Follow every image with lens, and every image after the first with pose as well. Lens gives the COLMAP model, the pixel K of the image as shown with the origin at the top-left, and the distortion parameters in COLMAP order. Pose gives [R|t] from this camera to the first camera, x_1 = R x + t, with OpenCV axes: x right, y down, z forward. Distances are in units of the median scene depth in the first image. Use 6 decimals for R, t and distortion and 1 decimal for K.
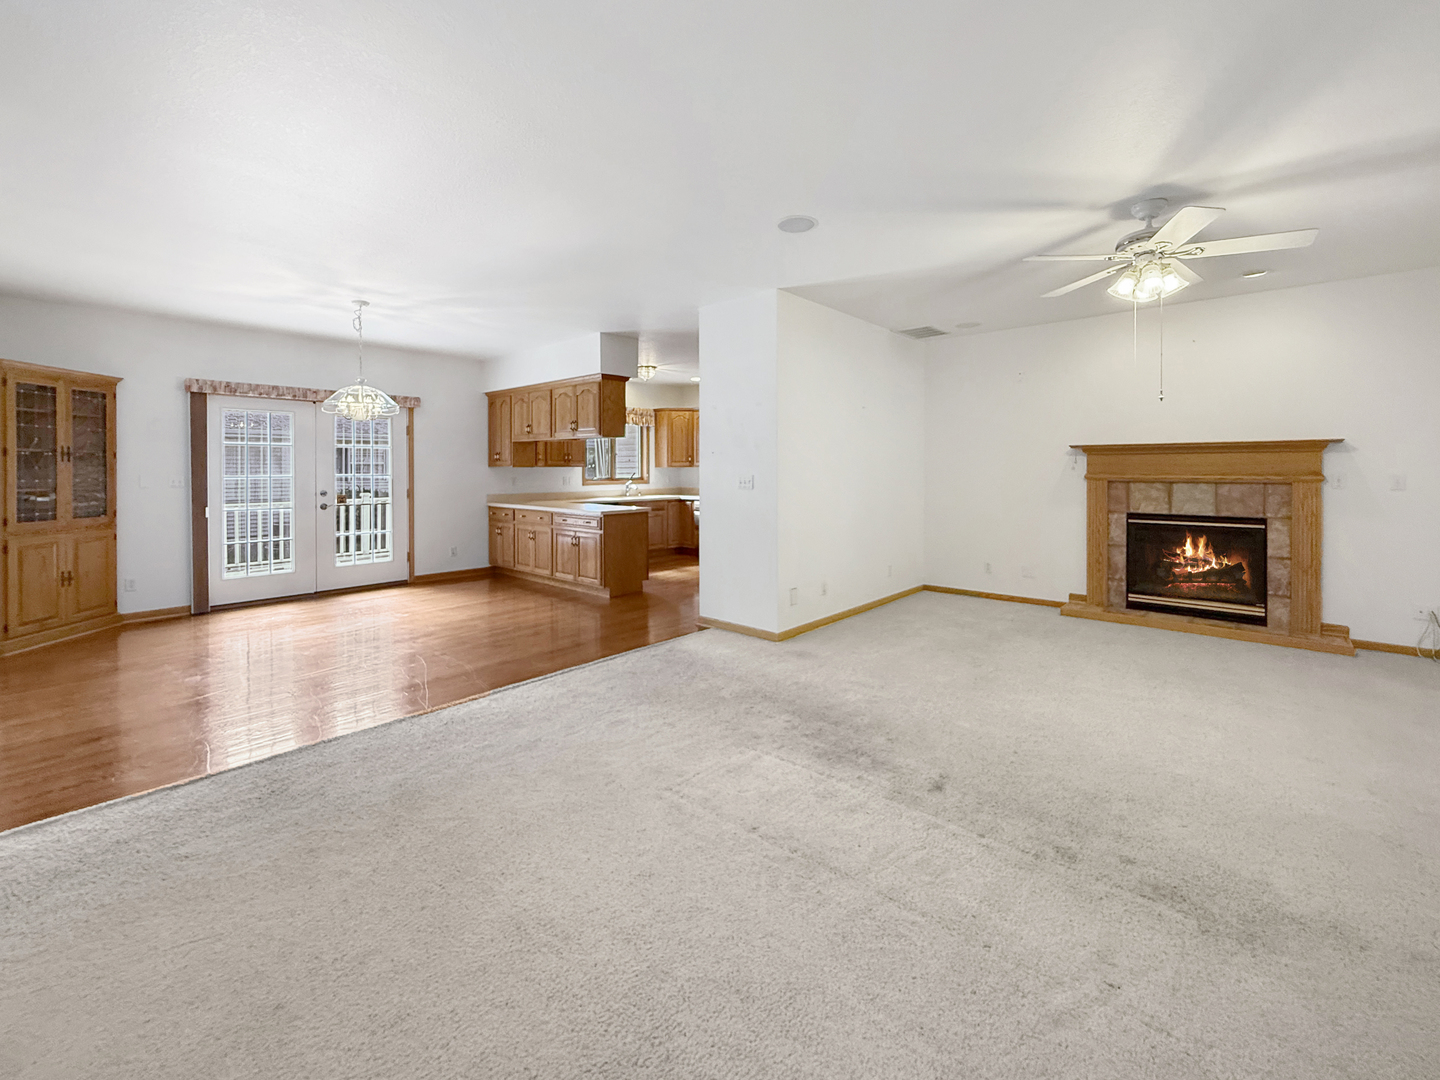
lens RADIAL K [[611.9, 0, 730.3], [0, 611.9, 471.0], [0, 0, 1]] dist [0.002049, -0.000154]
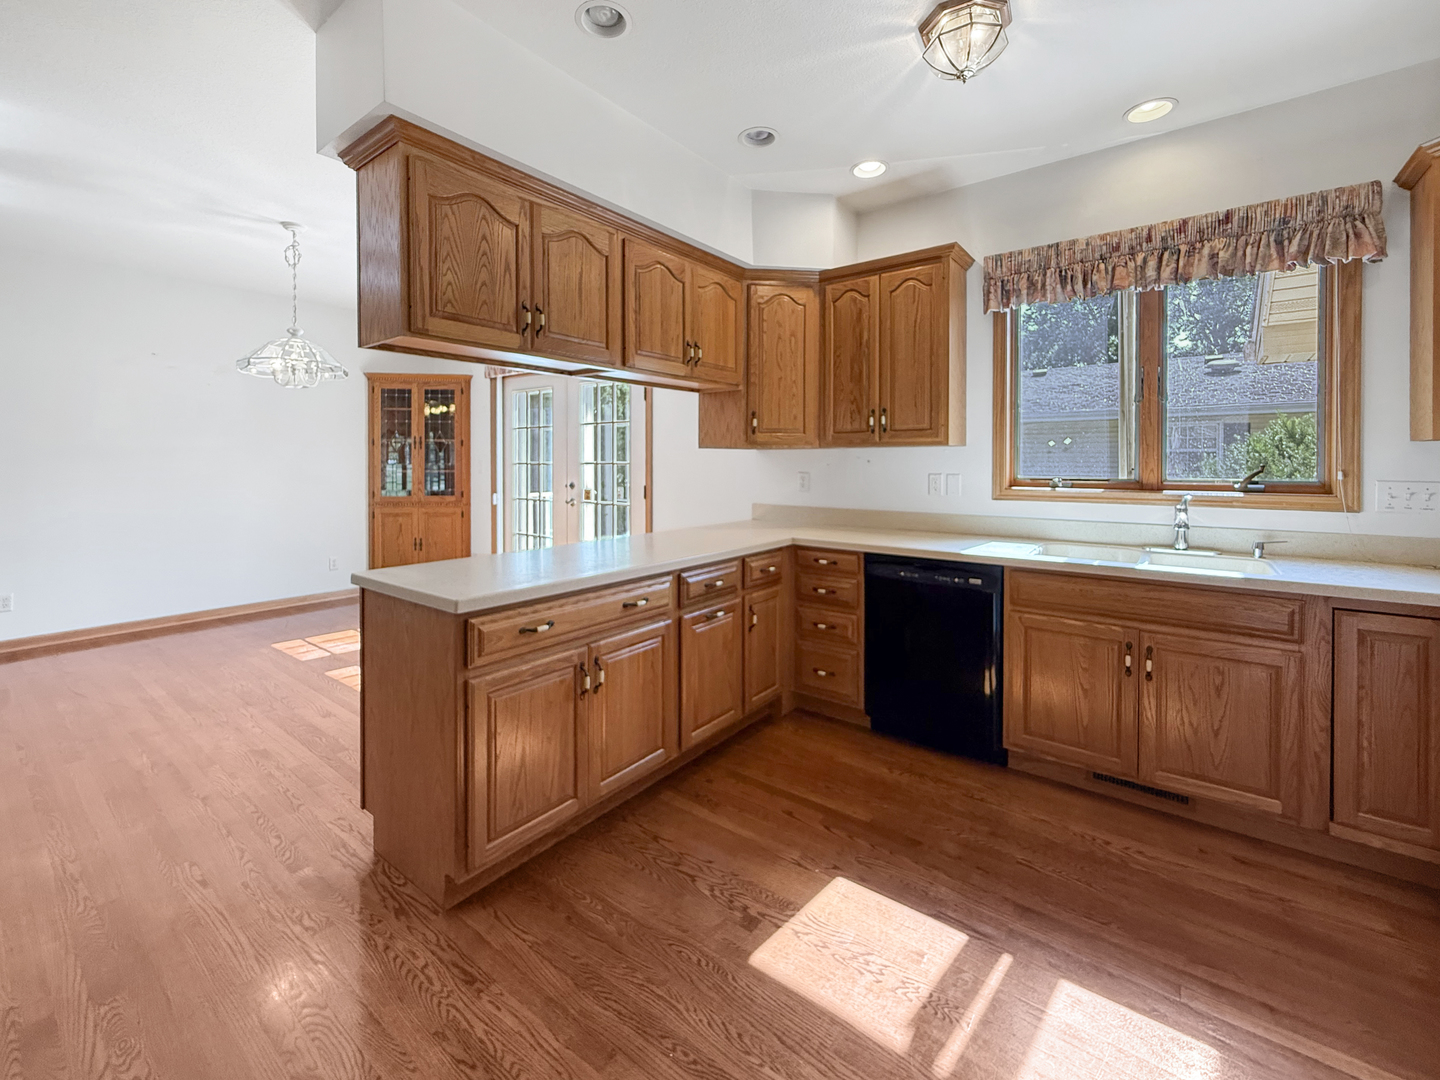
lens RADIAL K [[605.8, 0, 701.0], [0, 605.8, 465.2], [0, 0, 1]] dist [-0.000716, -0.000285]
pose [[0.058838, 0.008443, -0.998232, 0.146371], [-0.005133, 0.999954, 0.008155, 0.004226], [0.998254, 0.004644, 0.058879, 1.337999]]
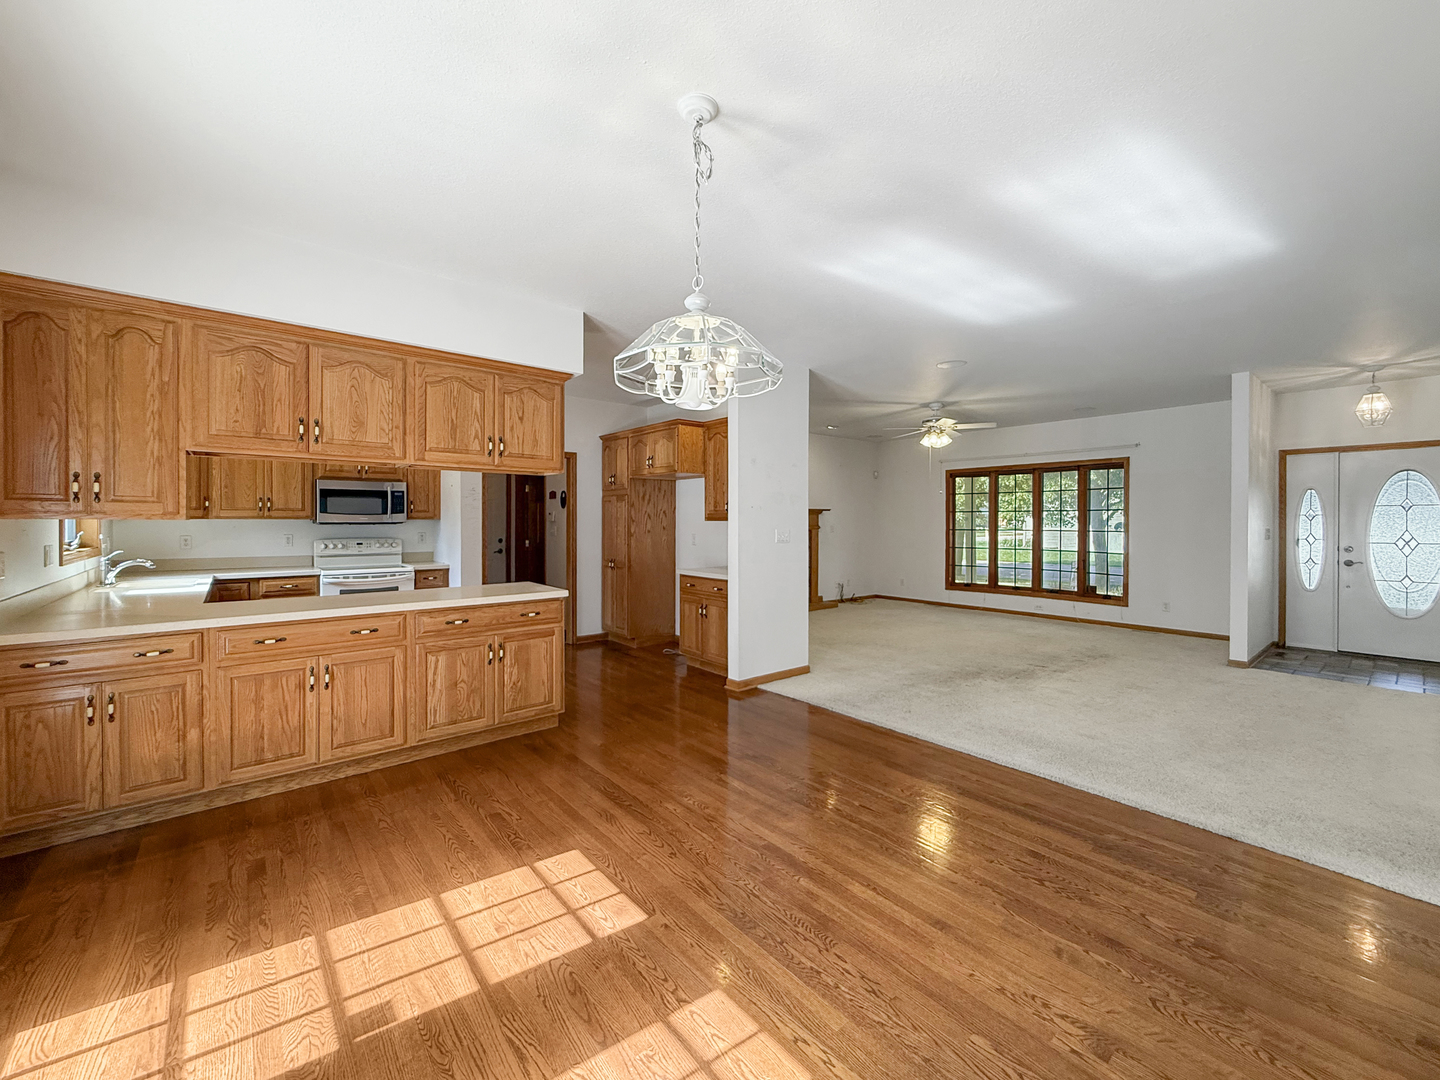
lens RADIAL K [[585.4, 0, 733.8], [0, 585.4, 526.4], [0, 0, 1]] dist [-0.002593, -0.000345]
pose [[0.136641, -0.007459, 0.990593, -0.903427], [0.000502, 0.999972, 0.007460, -0.006442], [-0.990620, -0.000522, 0.136641, 0.854710]]
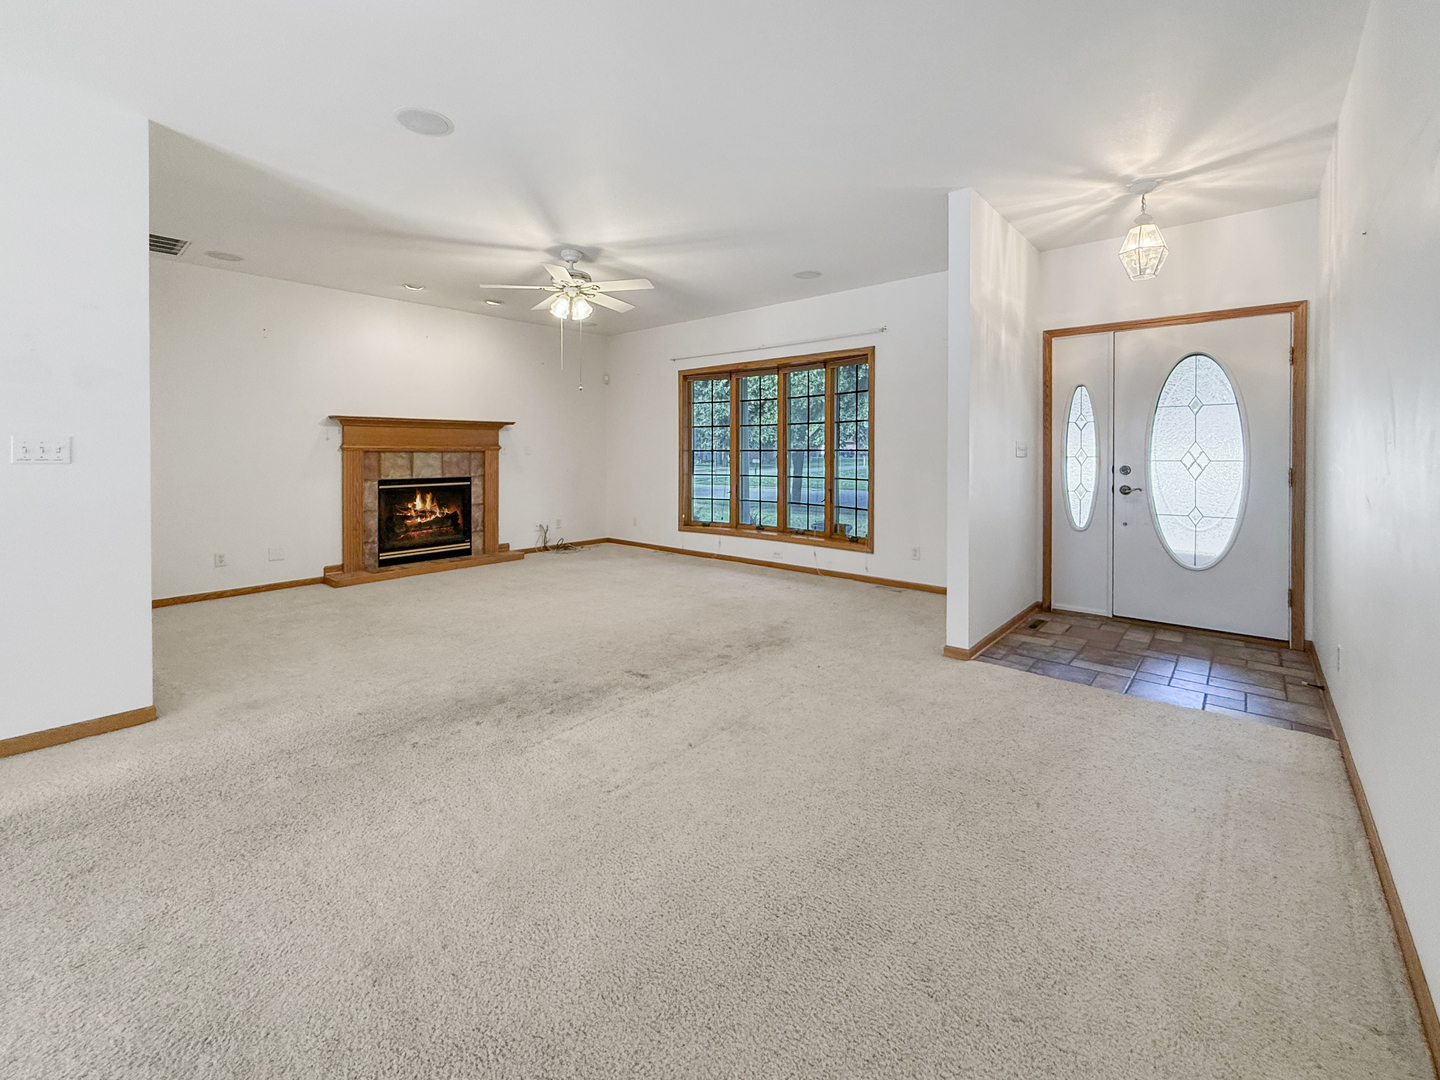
lens RADIAL K [[604.6, 0, 722.3], [0, 604.6, 457.6], [0, 0, 1]] dist [0.001244, 0.000052]
pose [[-0.014572, -0.009504, 0.999849, -0.443800], [0.003526, 0.999948, 0.009557, 0.019737], [-0.999888, 0.003665, -0.014538, 0.398812]]
